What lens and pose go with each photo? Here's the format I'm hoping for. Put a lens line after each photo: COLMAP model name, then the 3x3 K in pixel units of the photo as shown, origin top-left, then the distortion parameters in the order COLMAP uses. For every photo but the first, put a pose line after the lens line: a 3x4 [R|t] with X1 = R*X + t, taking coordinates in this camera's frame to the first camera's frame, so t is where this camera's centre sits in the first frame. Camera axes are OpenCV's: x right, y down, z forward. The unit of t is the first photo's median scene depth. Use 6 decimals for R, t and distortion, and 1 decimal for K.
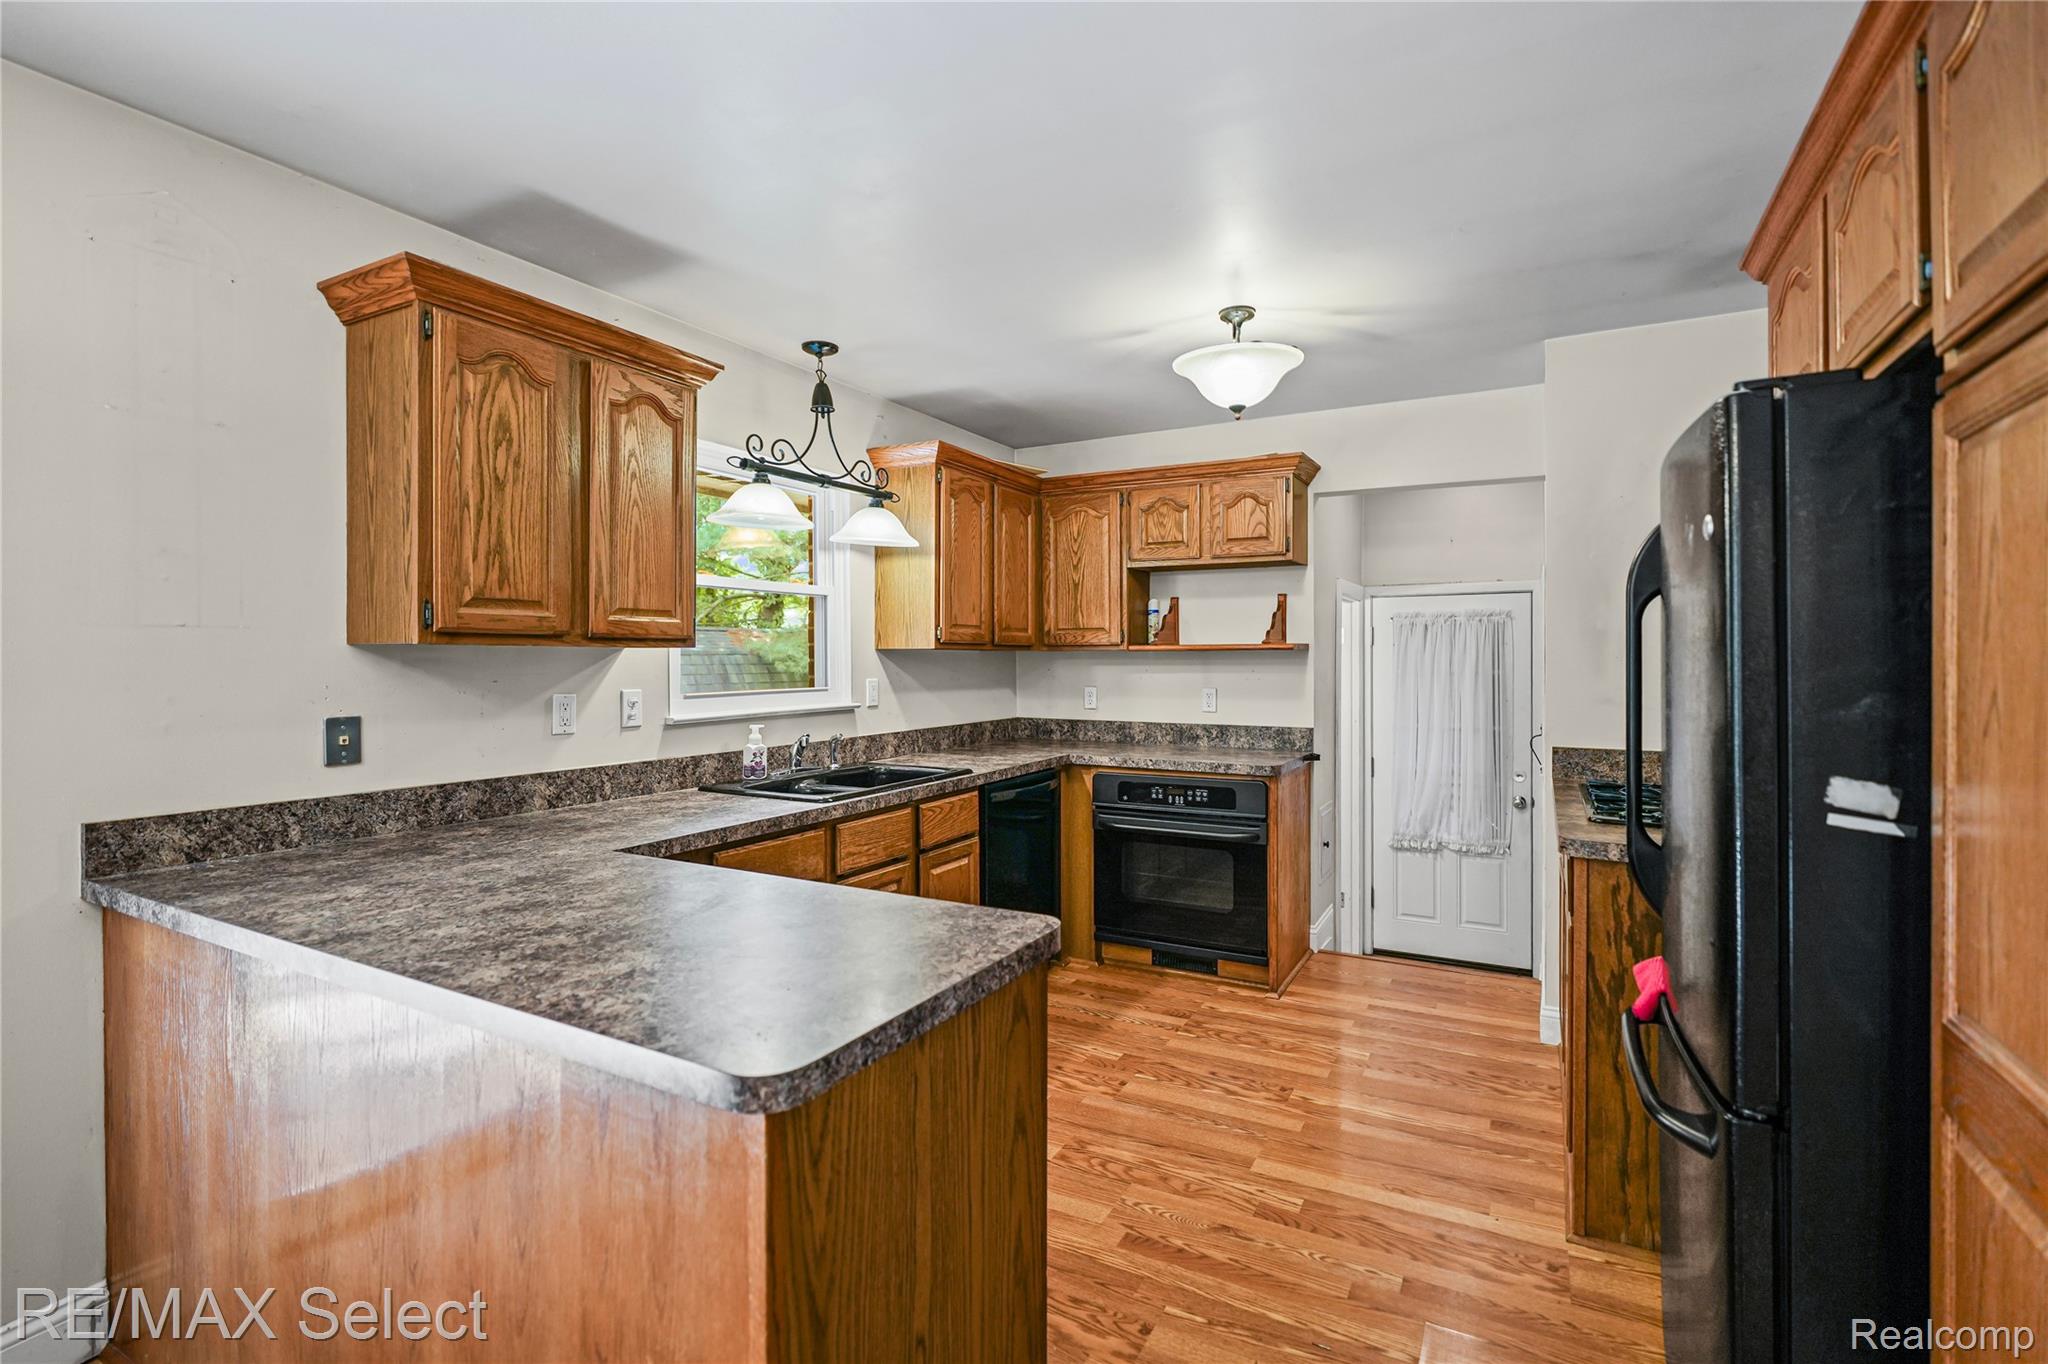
lens RADIAL K [[947.3, 0, 1038.1], [0, 947.3, 660.2], [0, 0, 1]] dist [-0.001639, 0.001415]
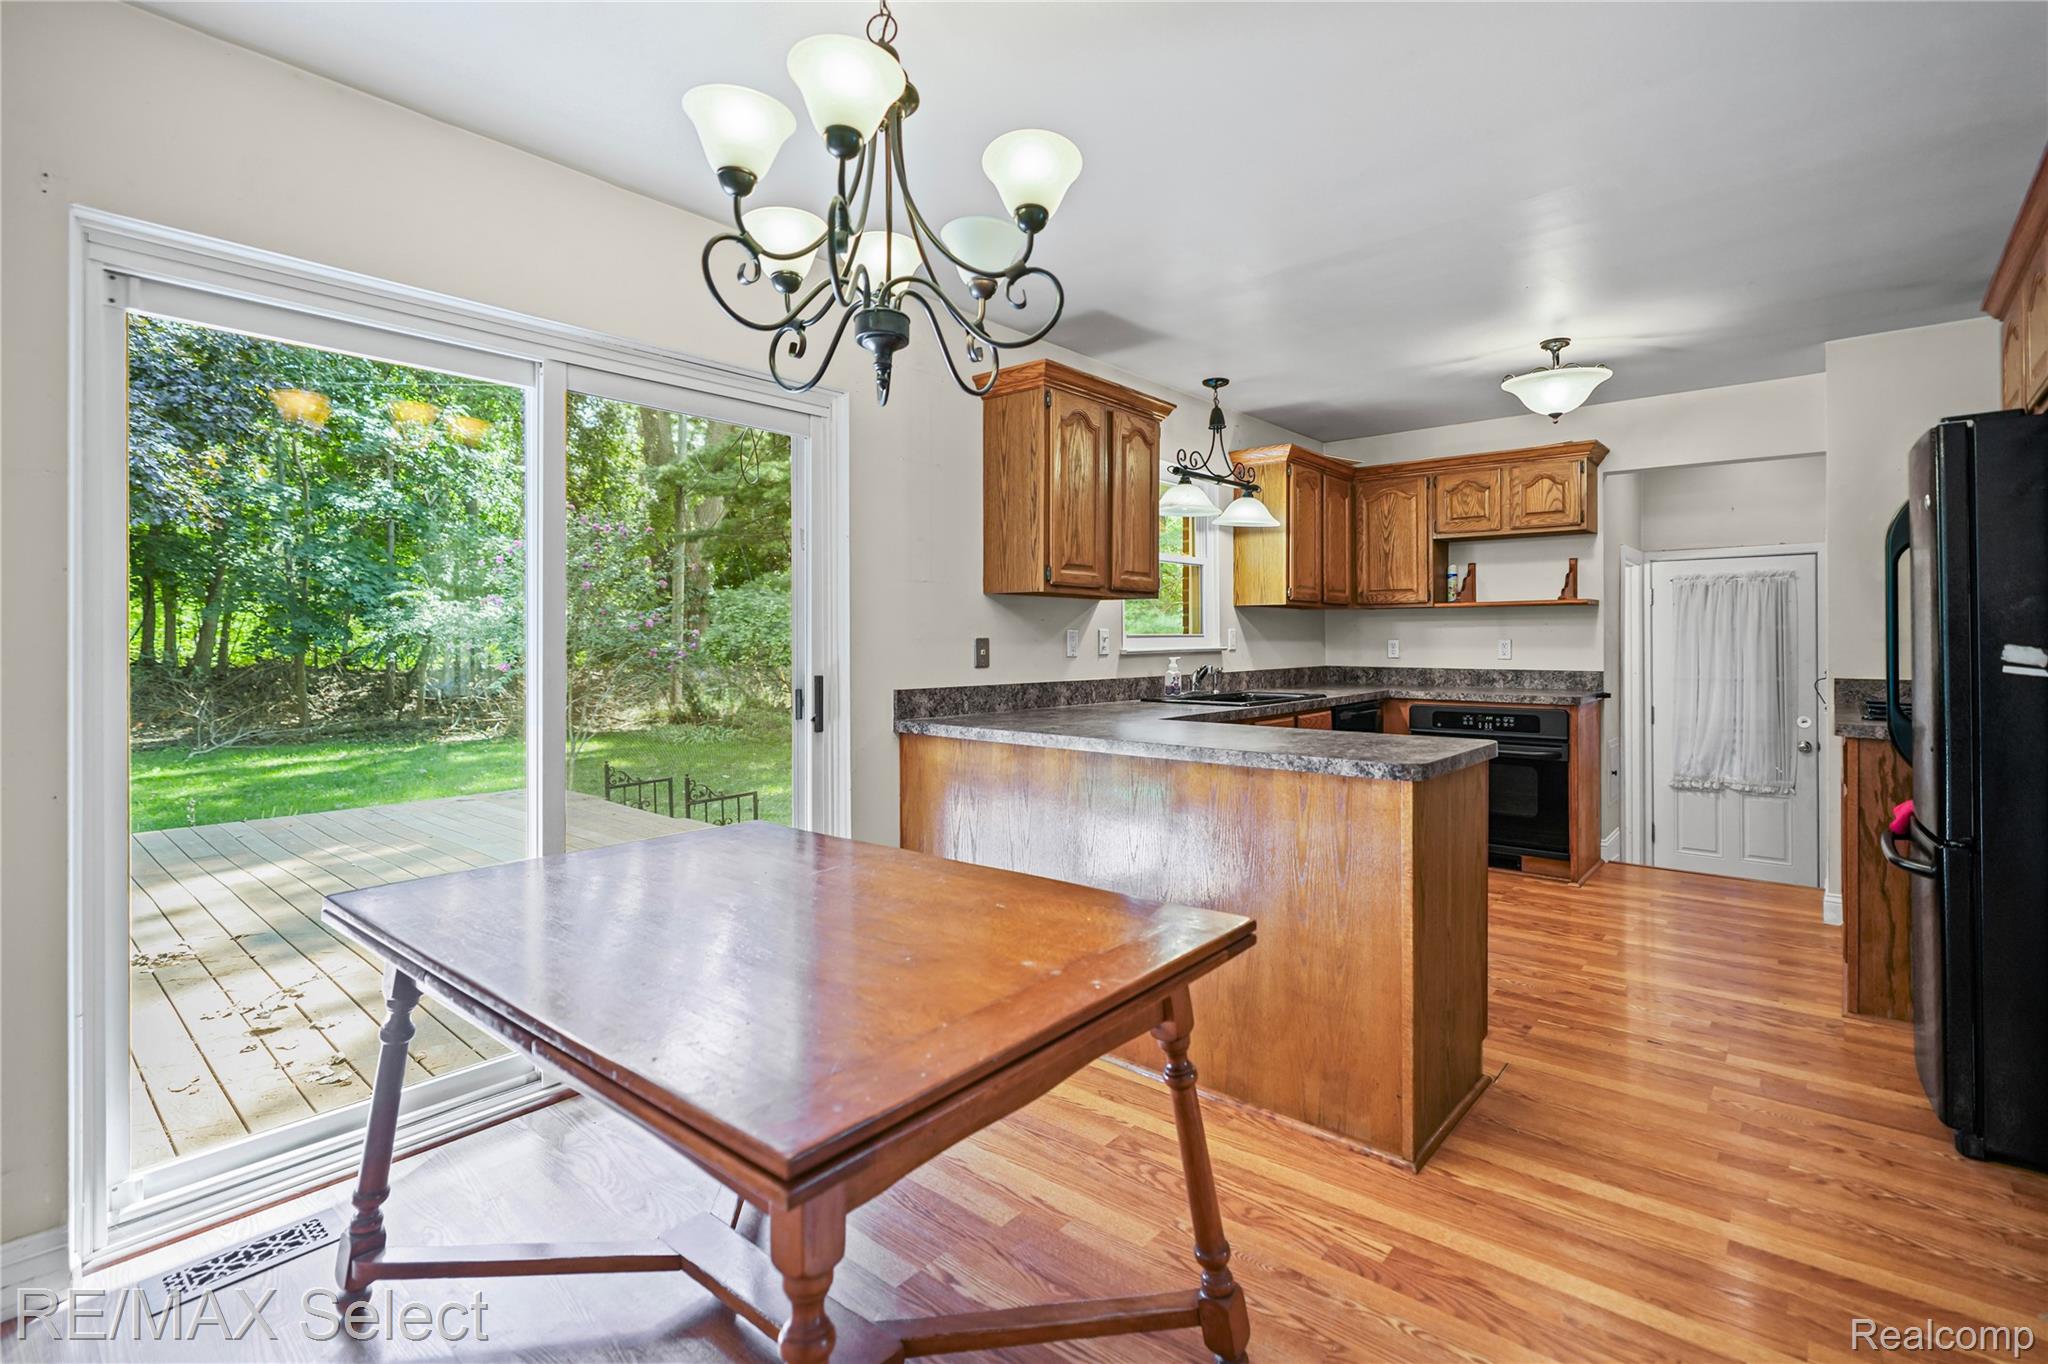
lens RADIAL K [[962.6, 0, 1028.9], [0, 962.6, 636.1], [0, 0, 1]] dist [-0.001821, 0.000362]
pose [[0.978063, -0.001296, -0.208307, -0.197566], [0.000133, 0.999984, -0.005597, 0.042365], [0.208311, 0.005446, 0.978048, -0.396751]]
